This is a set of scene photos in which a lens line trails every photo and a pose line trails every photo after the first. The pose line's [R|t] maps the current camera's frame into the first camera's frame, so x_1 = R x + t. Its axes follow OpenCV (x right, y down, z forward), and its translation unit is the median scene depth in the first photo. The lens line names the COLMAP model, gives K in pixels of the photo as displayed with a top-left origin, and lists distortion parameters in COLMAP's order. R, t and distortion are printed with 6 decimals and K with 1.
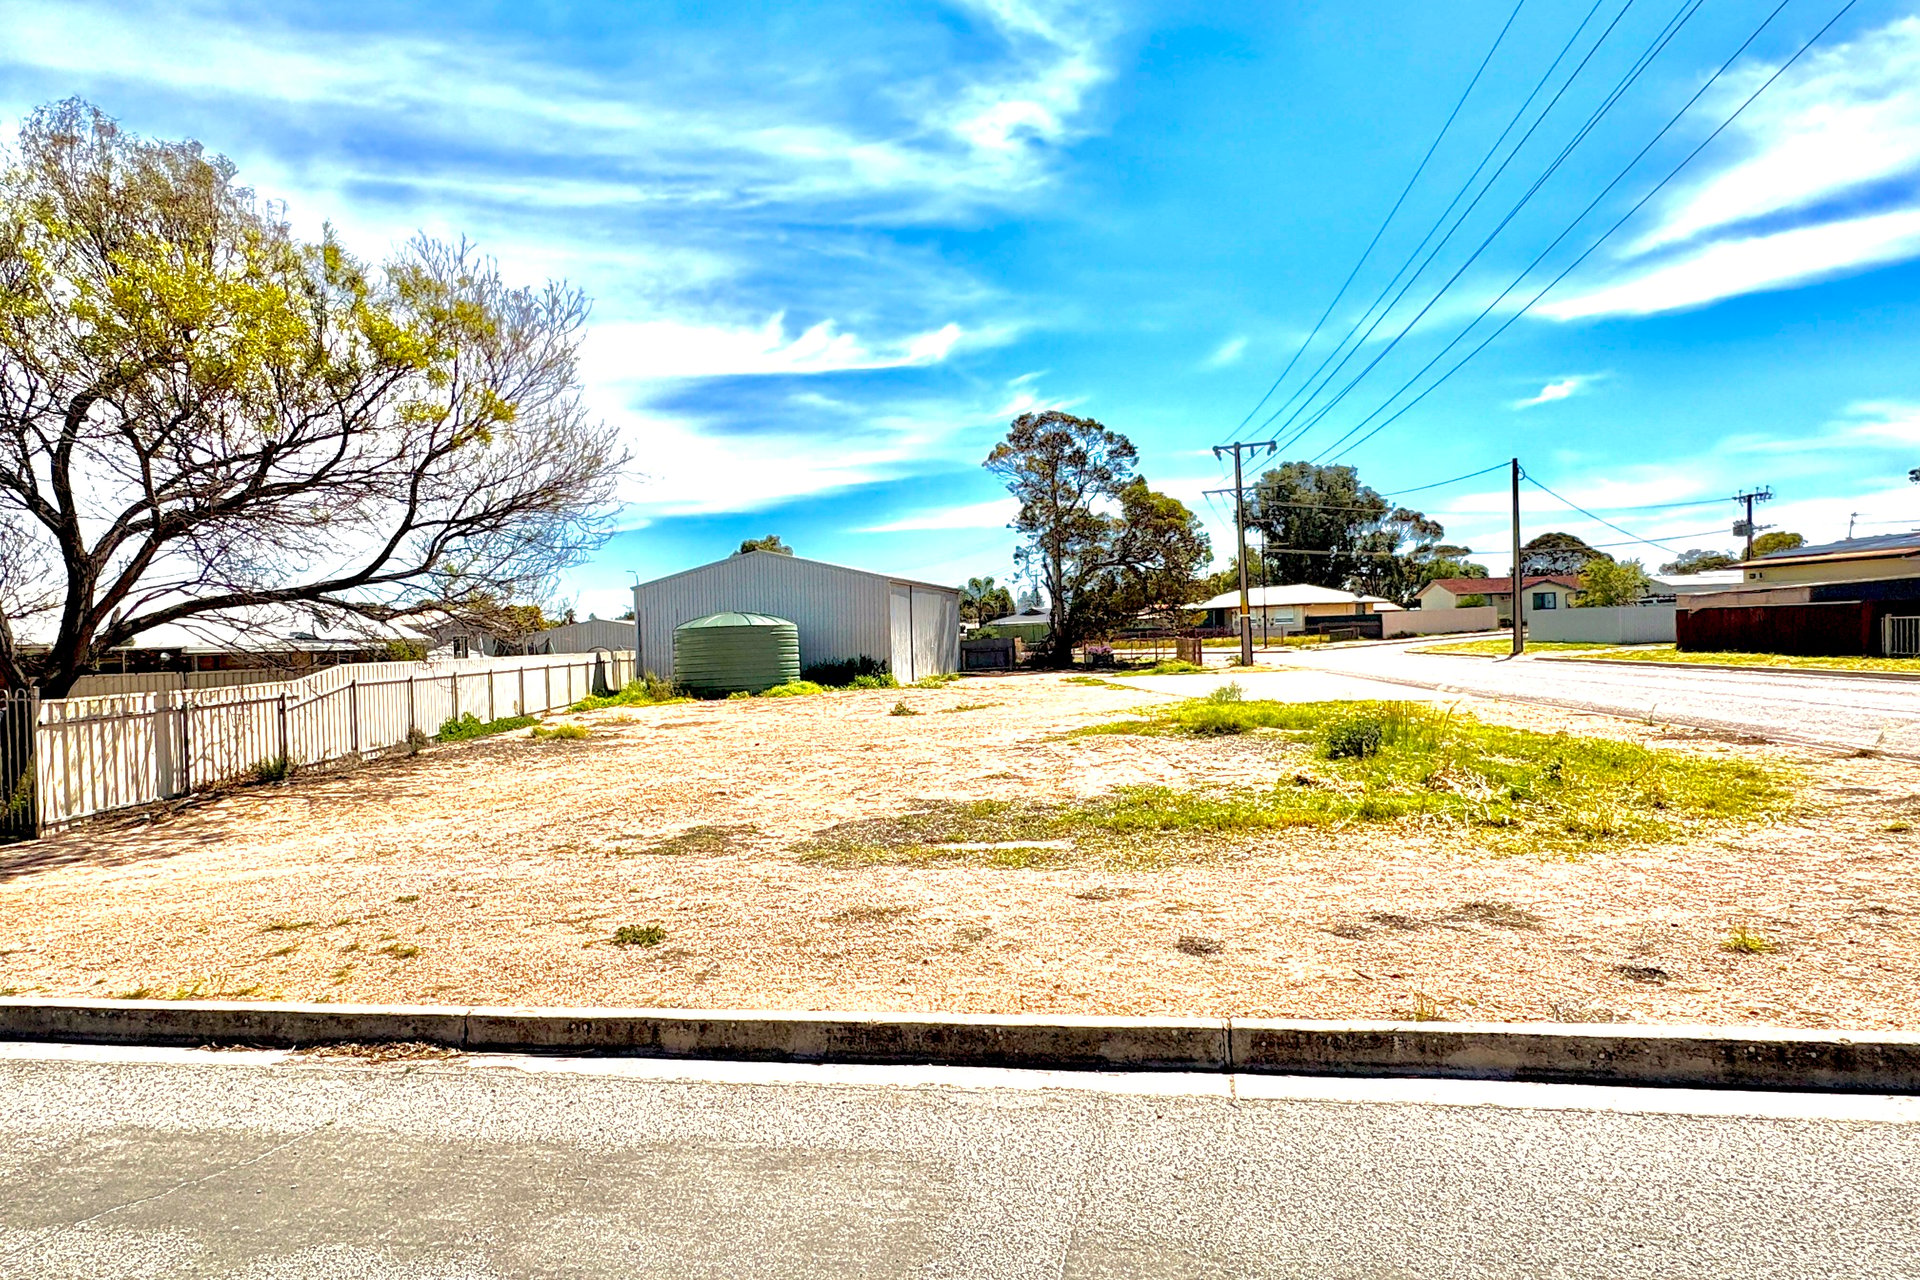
lens RADIAL K [[1076.7, 0, 951.8], [0, 1076.7, 657.2], [0, 0, 1]] dist [0.000319, 0.001684]
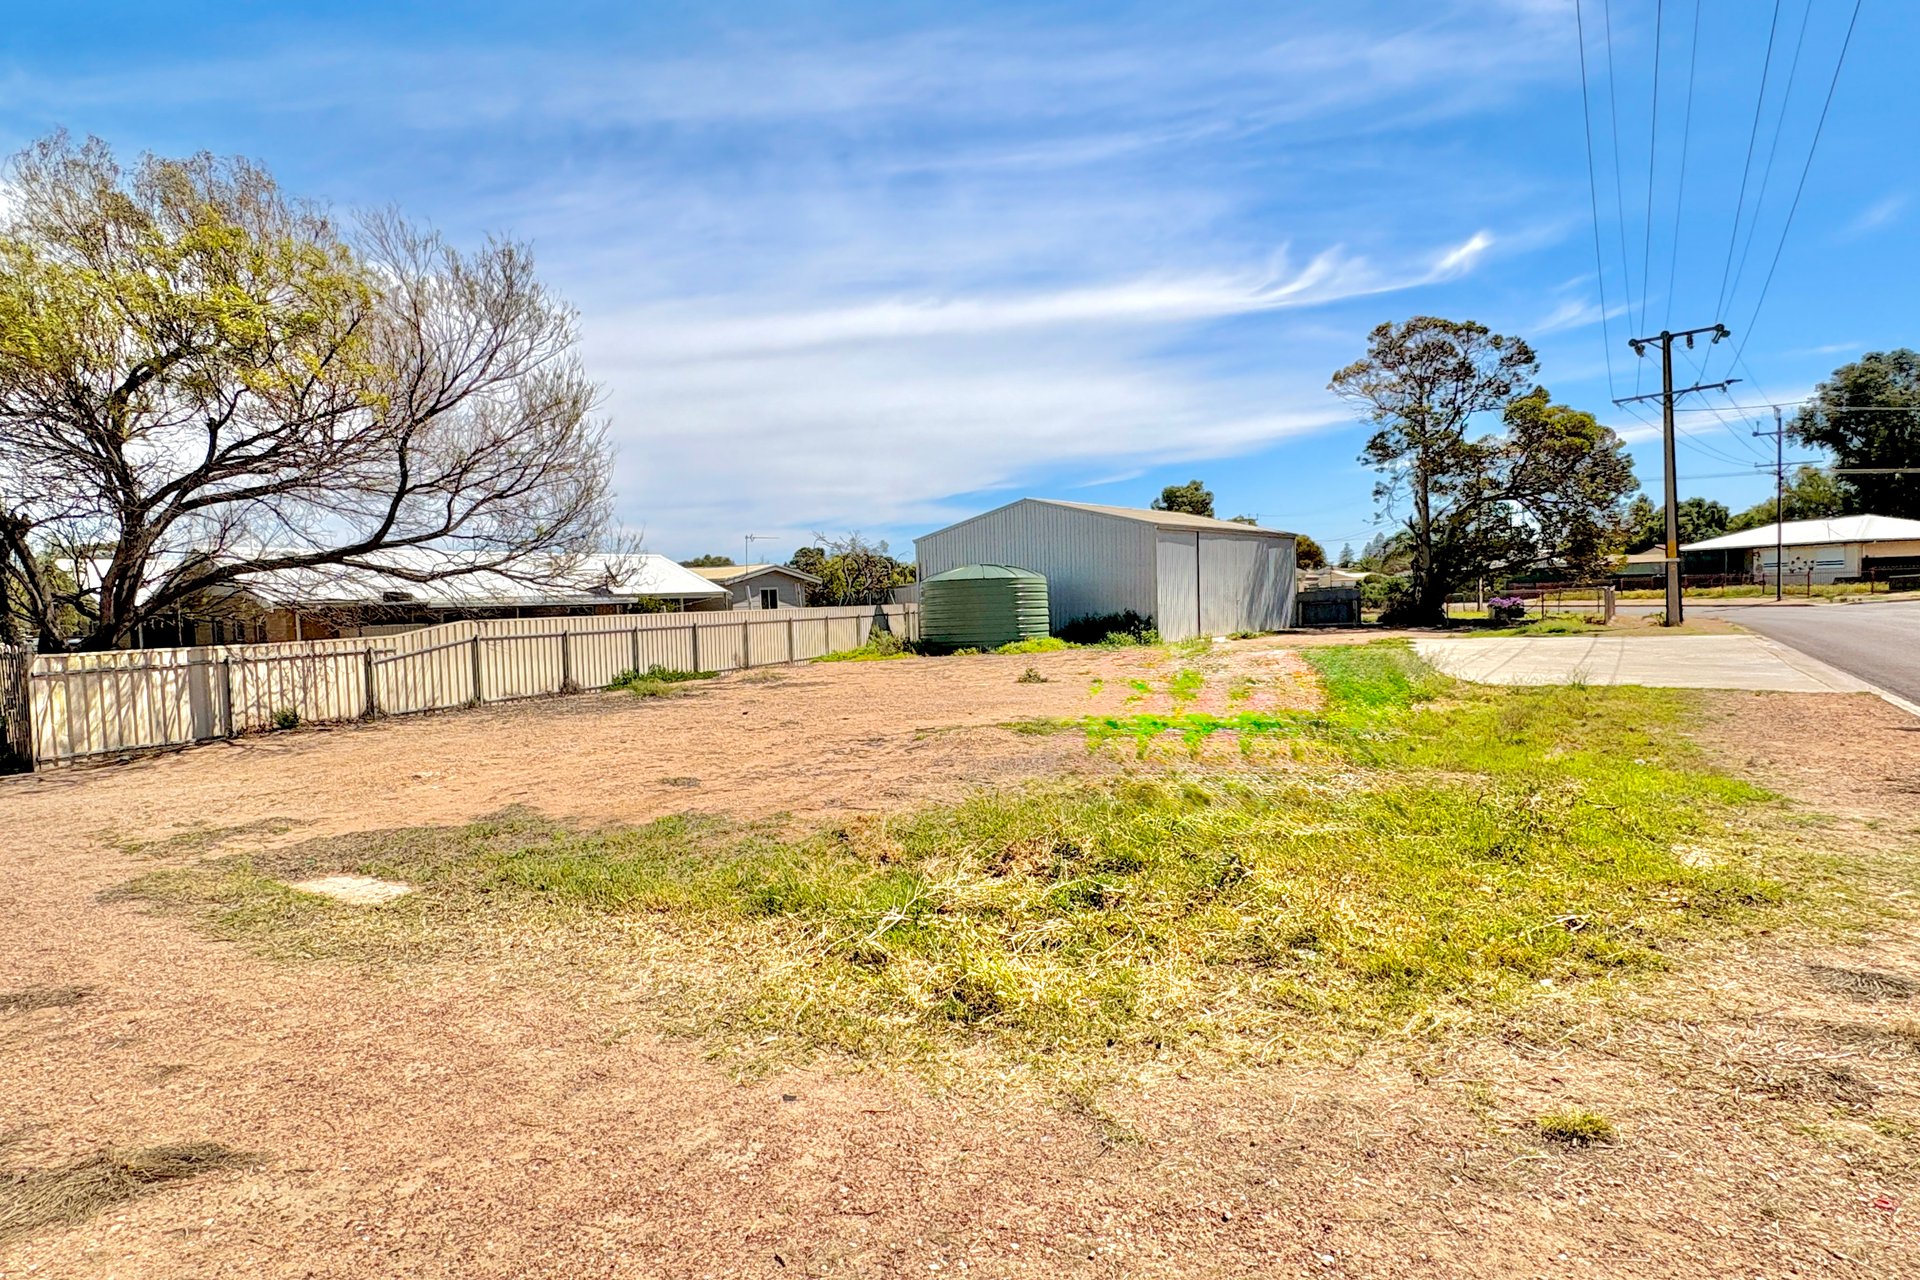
lens RADIAL K [[1076.7, 0, 959.1], [0, 1076.7, 667.8], [0, 0, 1]] dist [0.000319, 0.001684]
pose [[0.906692, 0.030075, -0.420720, 0.187211], [-0.005293, 0.998187, 0.059948, -0.007326], [0.421760, -0.052127, 0.905208, 0.117058]]
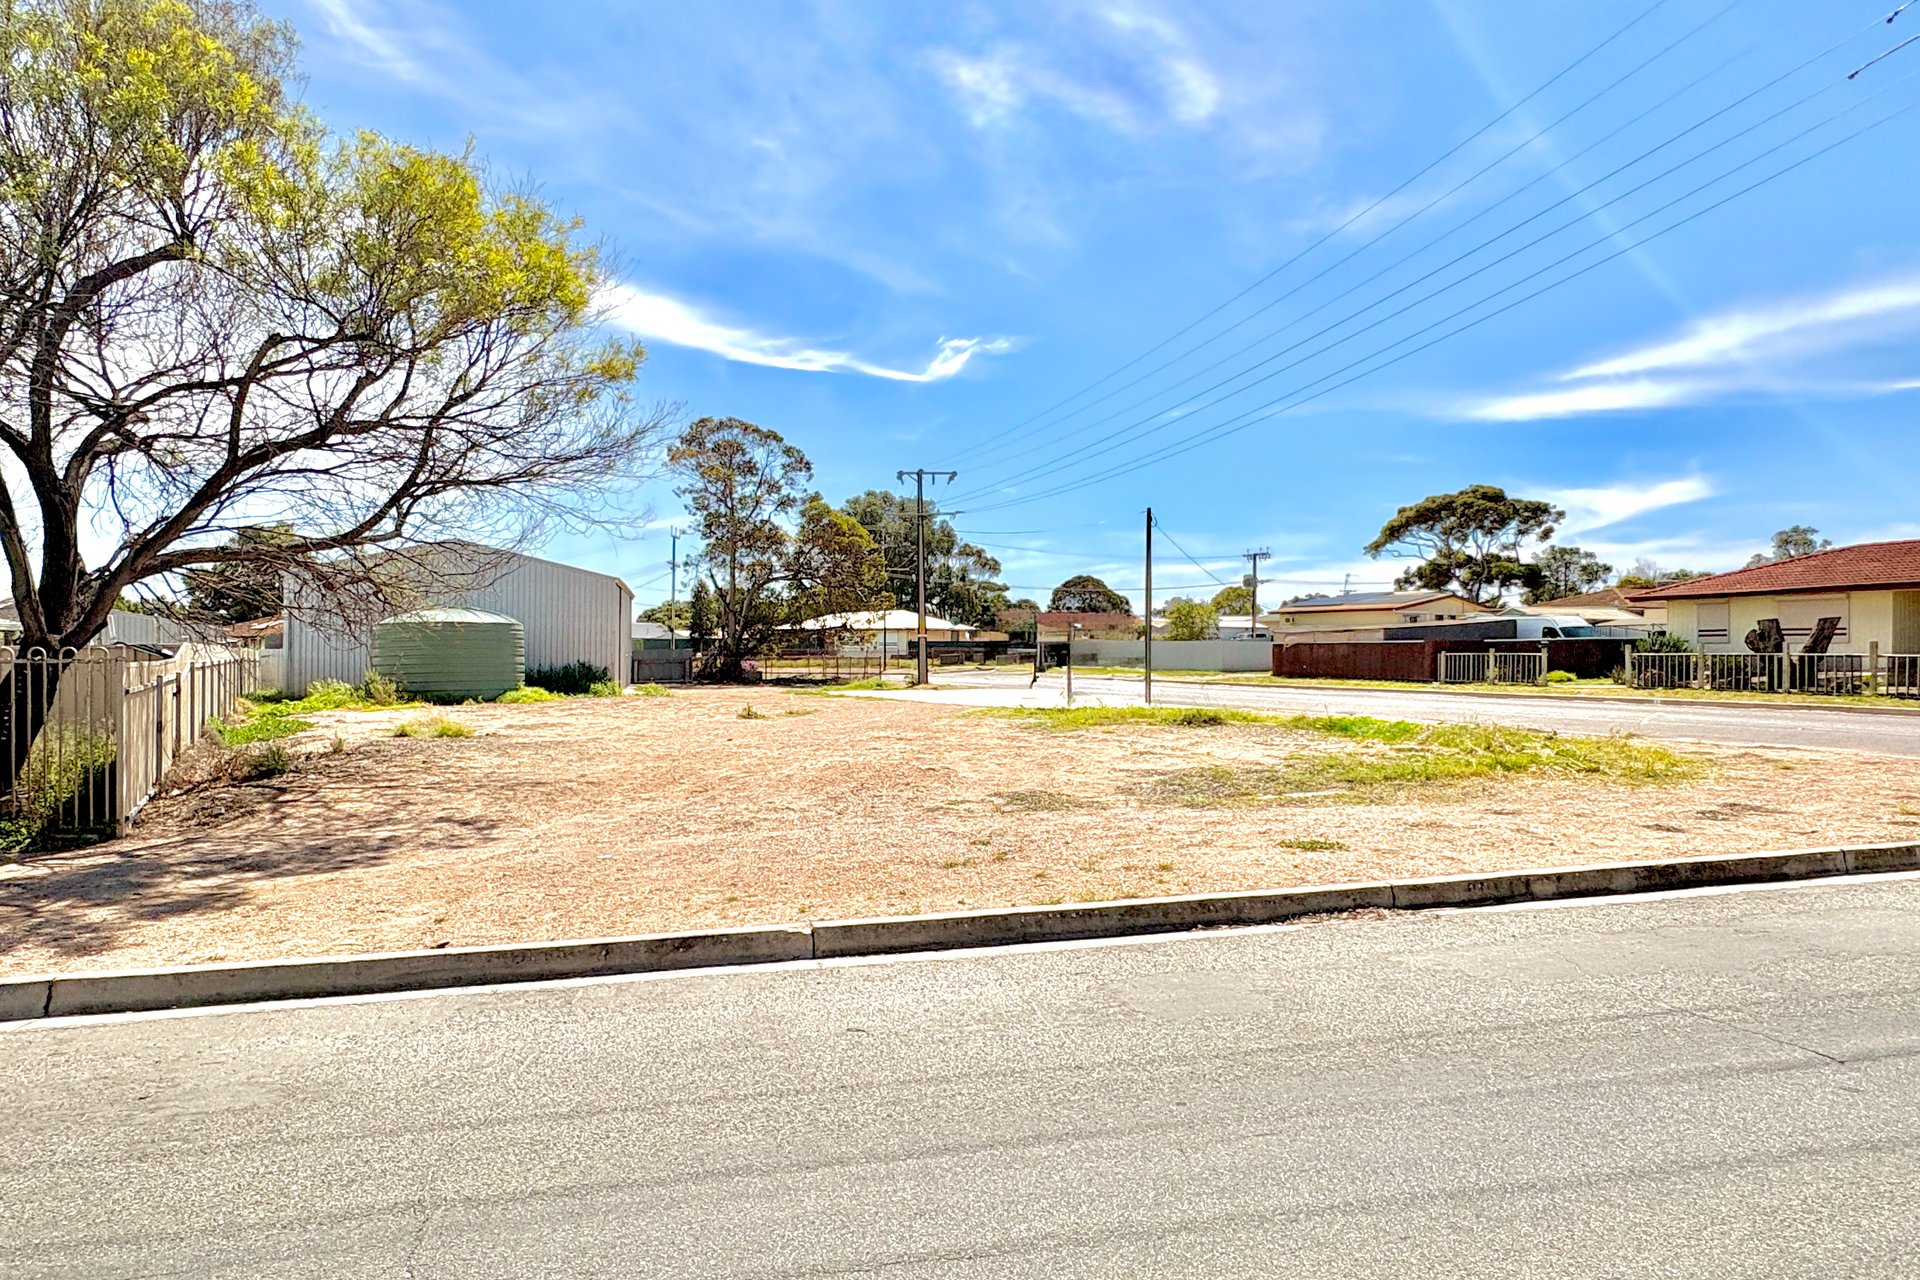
lens RADIAL K [[1122.6, 0, 951.6], [0, 1122.6, 680.3], [0, 0, 1]] dist [-0.003844, 0.002916]
pose [[0.908996, 0.022314, 0.416208, -0.208061], [-0.021620, 0.999746, -0.006382, 0.014677], [-0.416244, -0.003197, 0.909247, -0.000733]]
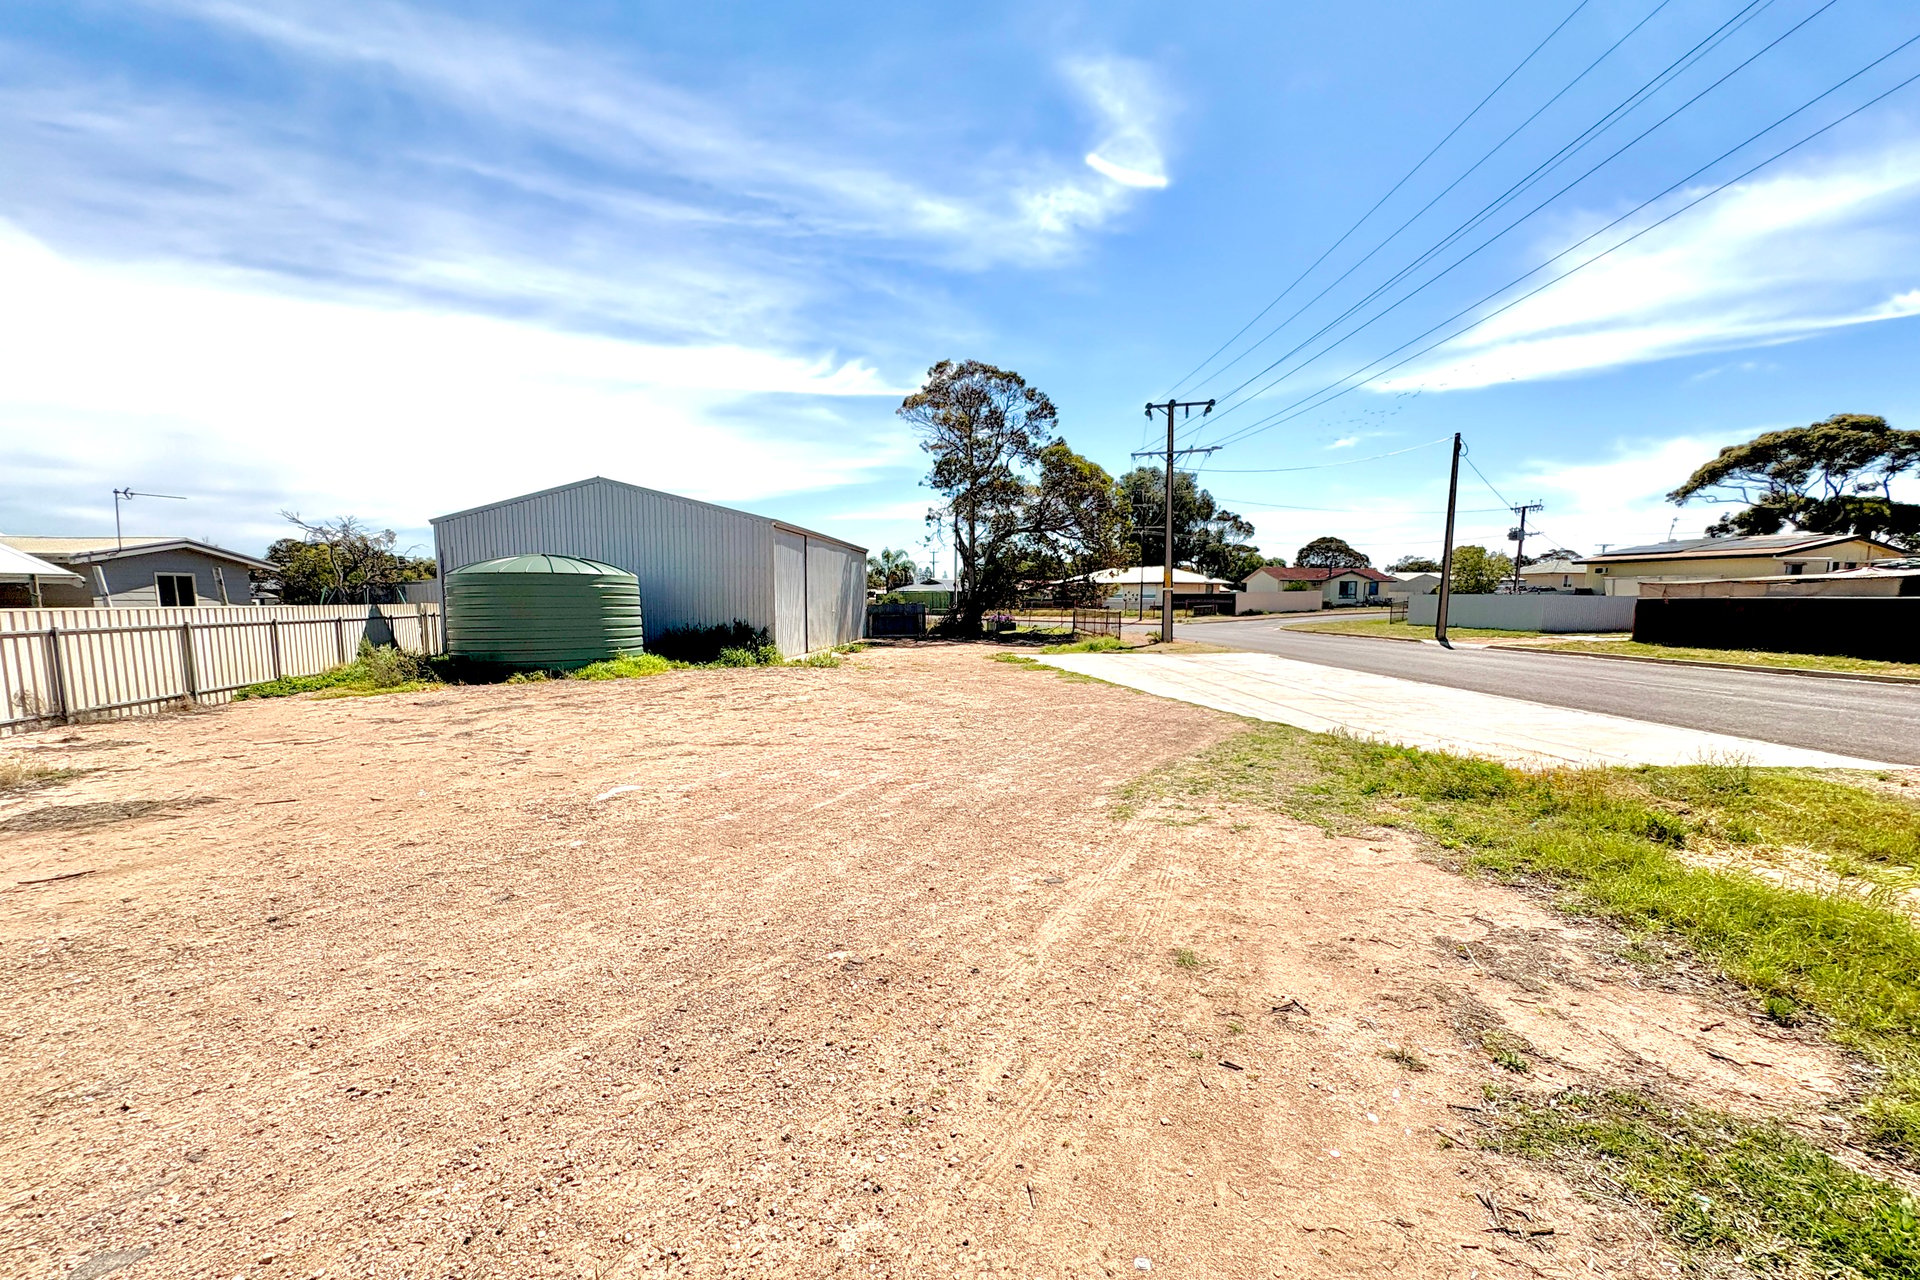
lens RADIAL K [[774.0, 0, 959.9], [0, 774.0, 693.0], [0, 0, 1]] dist [-0.001997, 0.000873]
pose [[0.992351, 0.021240, 0.121605, 0.010825], [-0.033108, 0.994790, 0.096421, -0.009575], [-0.118923, -0.099710, 0.987884, 0.454395]]
